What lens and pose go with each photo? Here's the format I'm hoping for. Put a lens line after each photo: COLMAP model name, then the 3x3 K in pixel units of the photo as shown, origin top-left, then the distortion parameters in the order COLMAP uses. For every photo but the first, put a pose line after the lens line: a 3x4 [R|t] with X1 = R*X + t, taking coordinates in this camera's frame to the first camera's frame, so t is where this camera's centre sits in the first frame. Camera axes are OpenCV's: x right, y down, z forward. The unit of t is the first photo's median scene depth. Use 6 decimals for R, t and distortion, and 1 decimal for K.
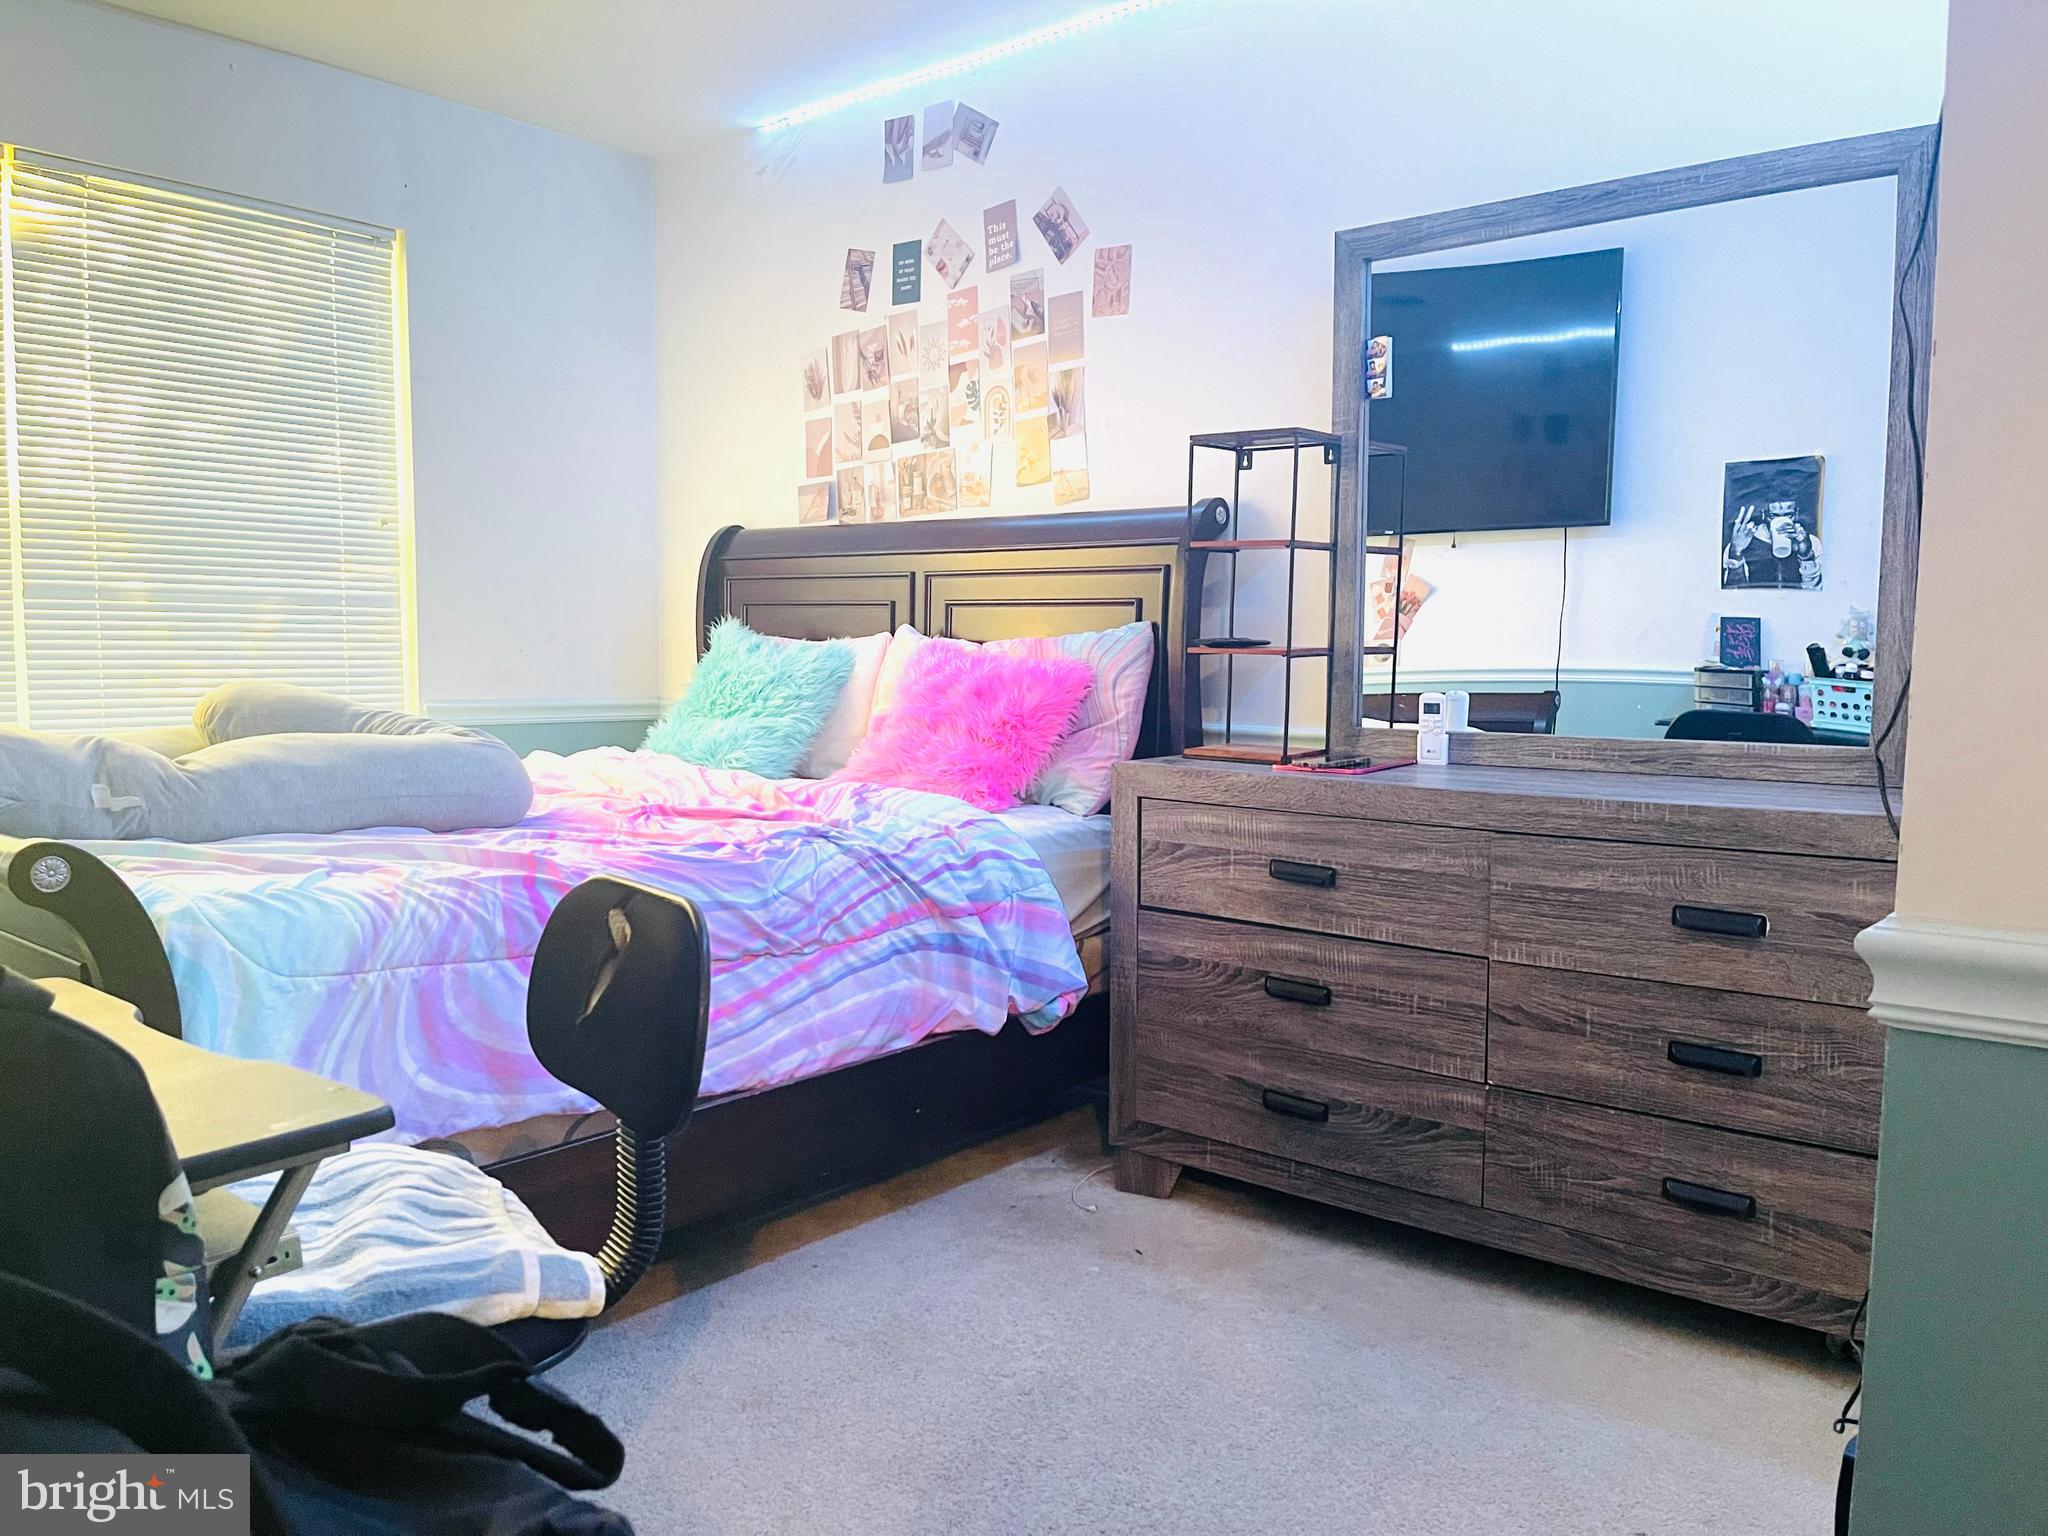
lens RADIAL K [[1536.9, 0, 1017.9], [0, 1536.9, 779.0], [0, 0, 1]] dist [0.081492, -0.104233]
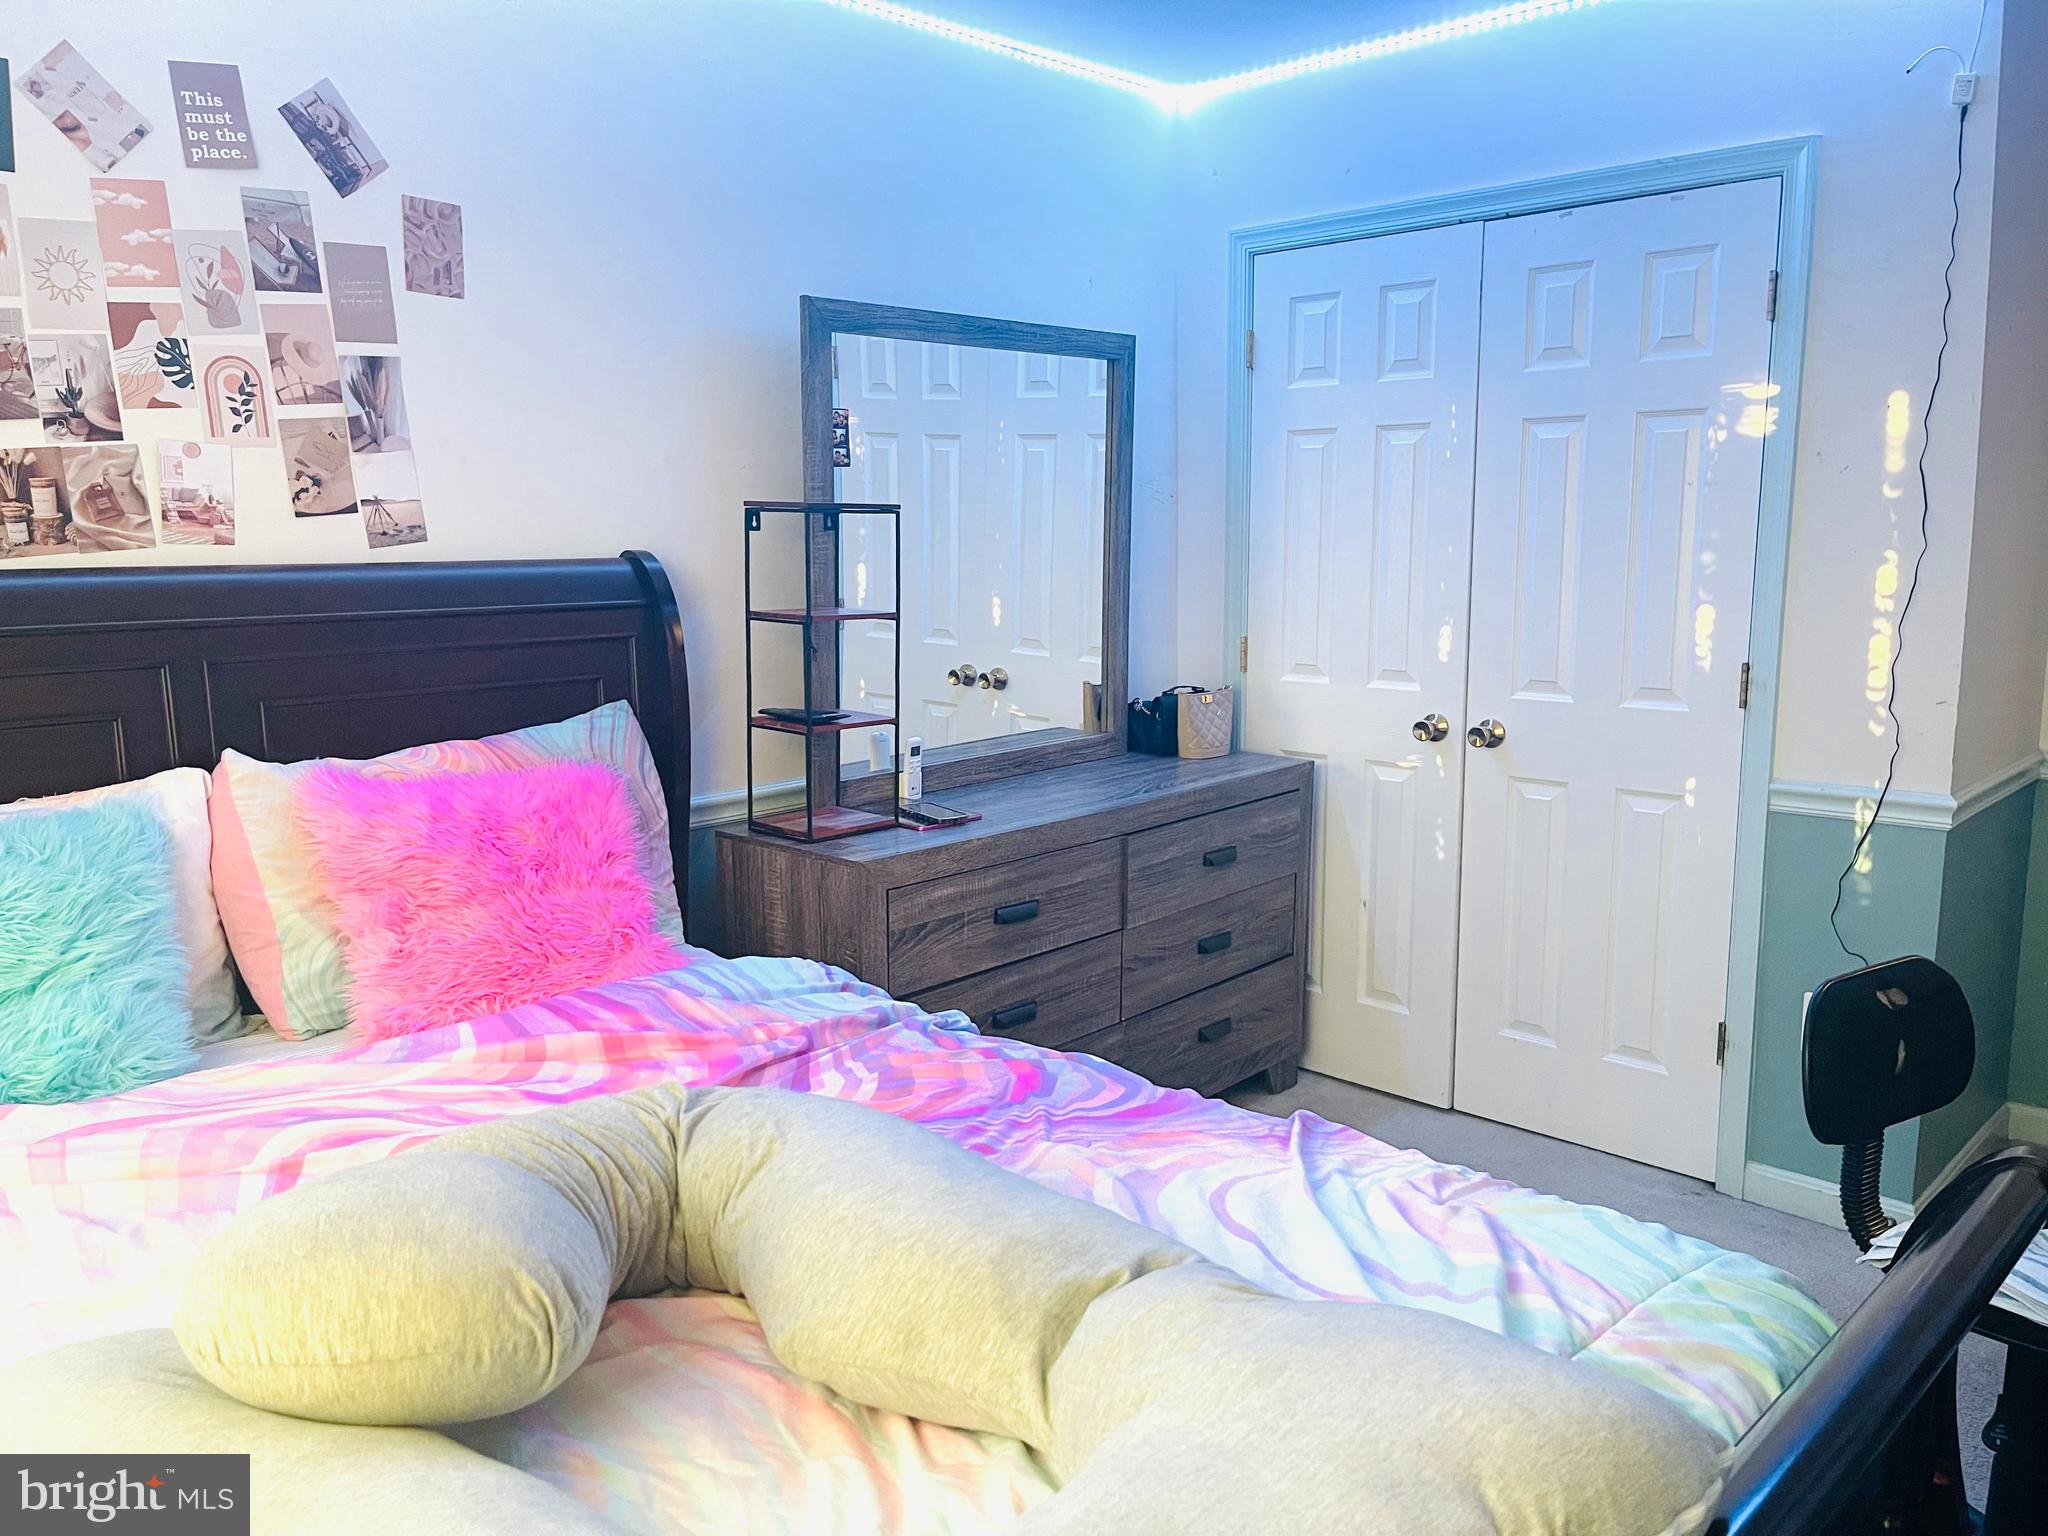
lens RADIAL K [[1536.9, 0, 1017.9], [0, 1536.9, 779.0], [0, 0, 1]] dist [0.081492, -0.104233]
pose [[0.071168, -0.179785, 0.981128, -0.659882], [0.094457, 0.980417, 0.172803, -0.167477], [-0.992982, 0.080376, 0.086756, 0.649223]]
